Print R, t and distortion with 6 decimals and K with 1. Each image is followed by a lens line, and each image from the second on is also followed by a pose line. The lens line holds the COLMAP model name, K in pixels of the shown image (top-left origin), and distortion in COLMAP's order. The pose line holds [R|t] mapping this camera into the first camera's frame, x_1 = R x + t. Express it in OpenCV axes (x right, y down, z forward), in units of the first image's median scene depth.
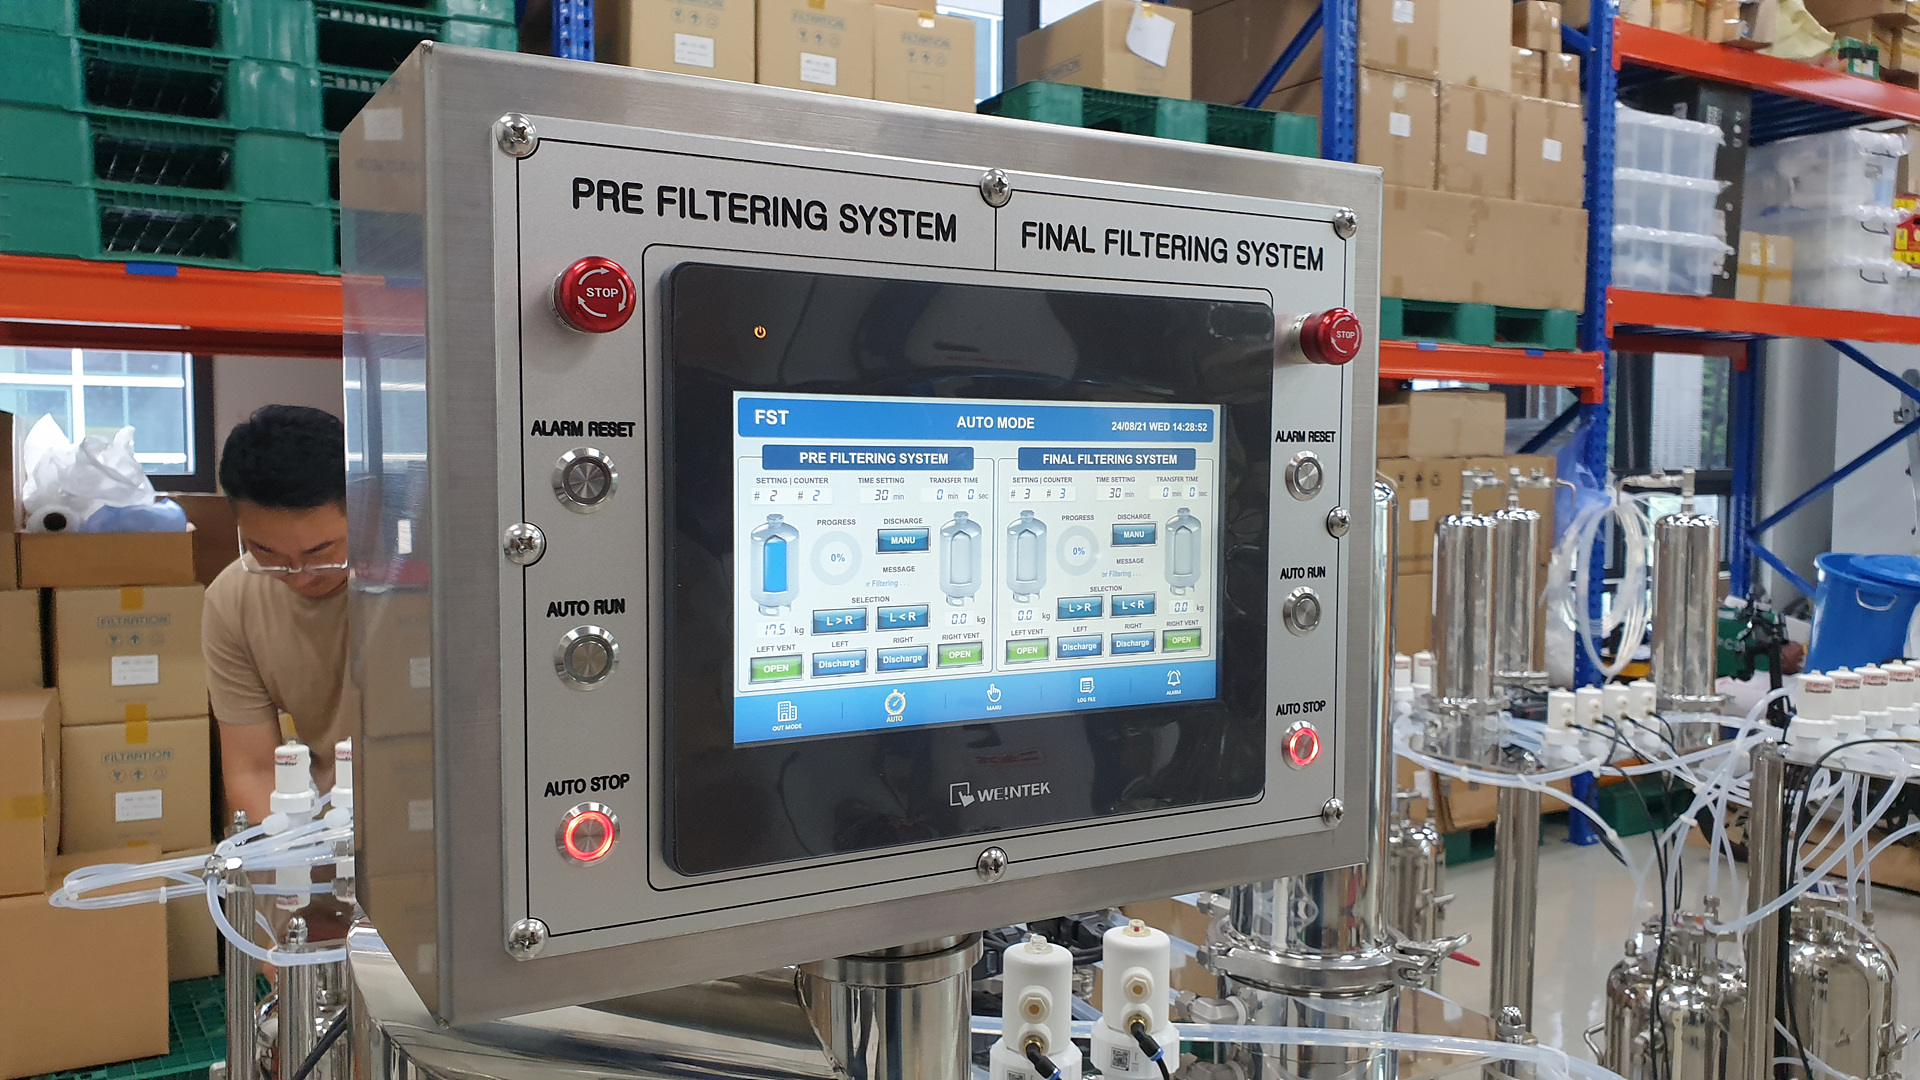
lens RADIAL K [[1524.4, 0, 962.5], [0, 1524.4, 544.7], [0, 0, 1]] dist [0.070571, -0.037764]
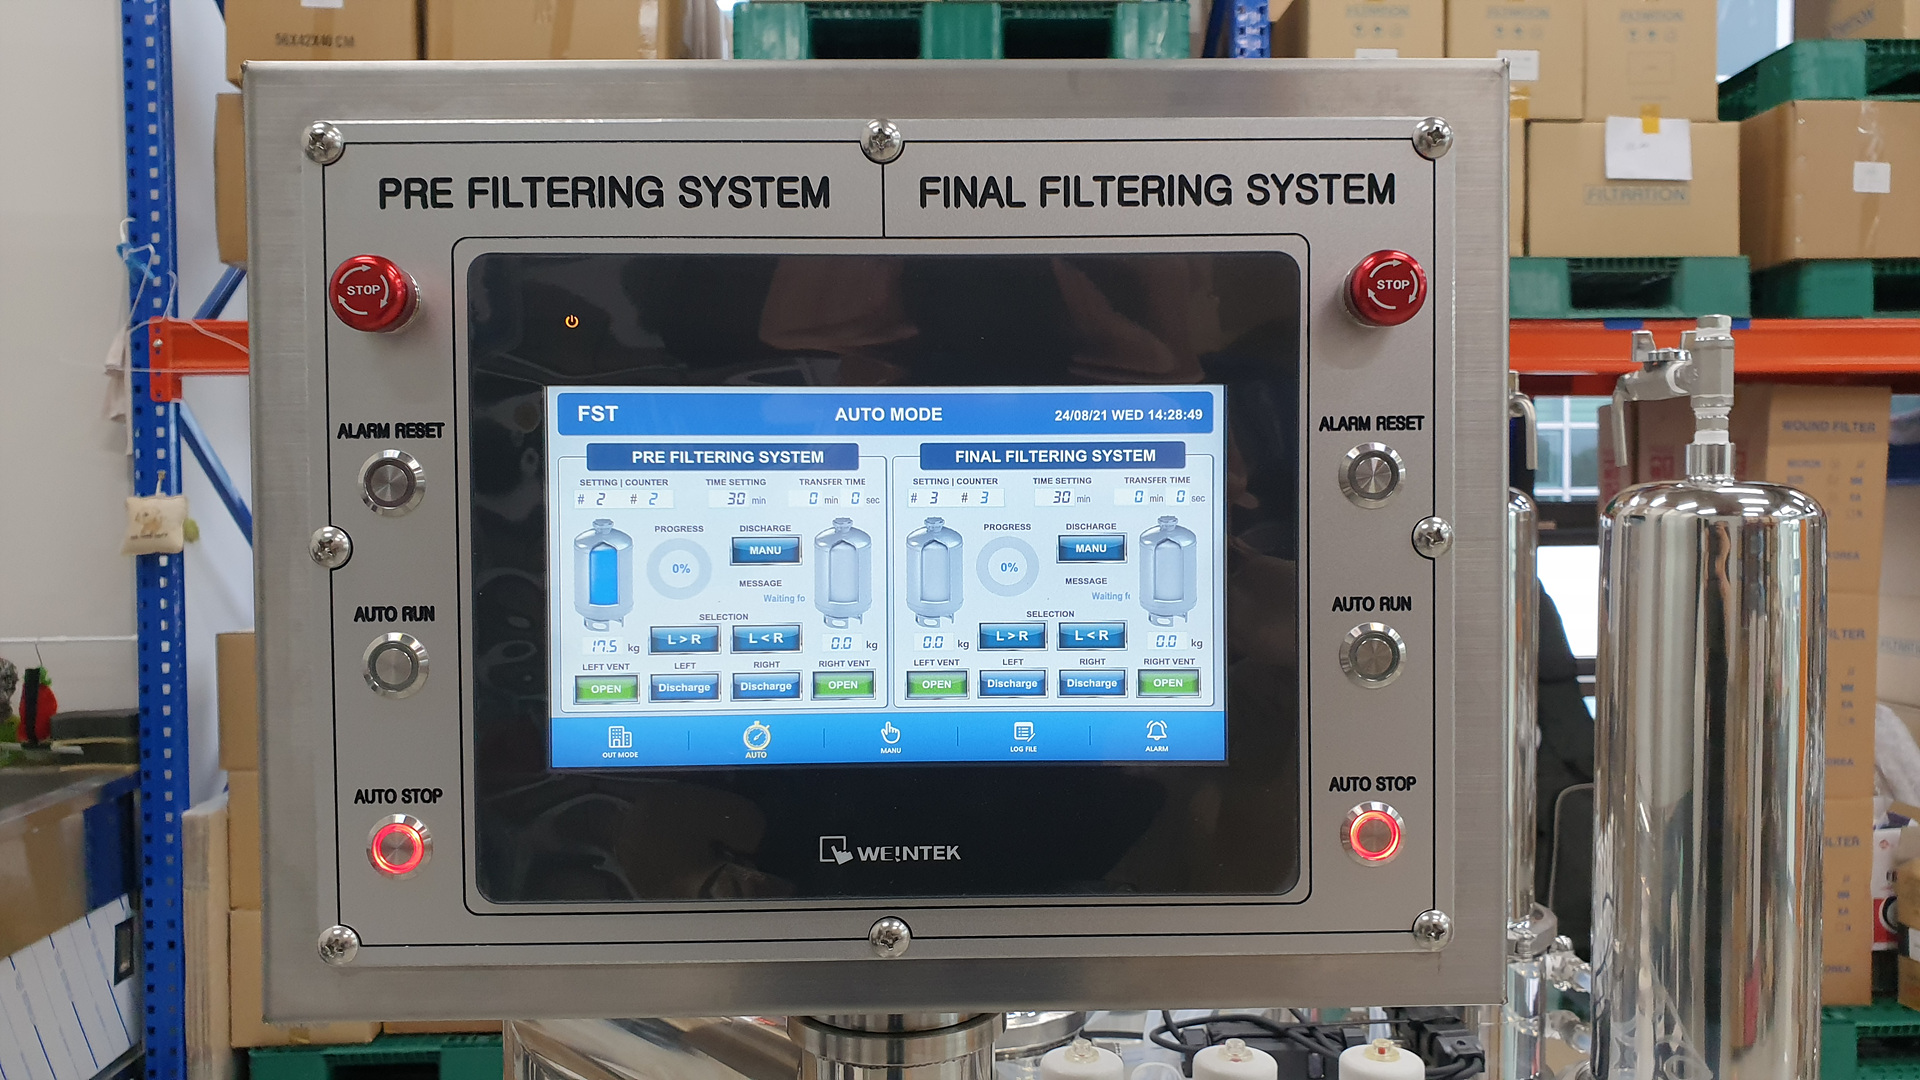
lens RADIAL K [[1524.4, 0, 1028.3], [0, 1524.4, 490.8], [0, 0, 1]] dist [0.070571, -0.037764]
pose [[0.870882, 0.002796, -0.491484, 0.469098], [-0.018198, 0.999482, -0.026559, -0.014860], [0.491155, 0.032074, 0.870482, 0.273294]]
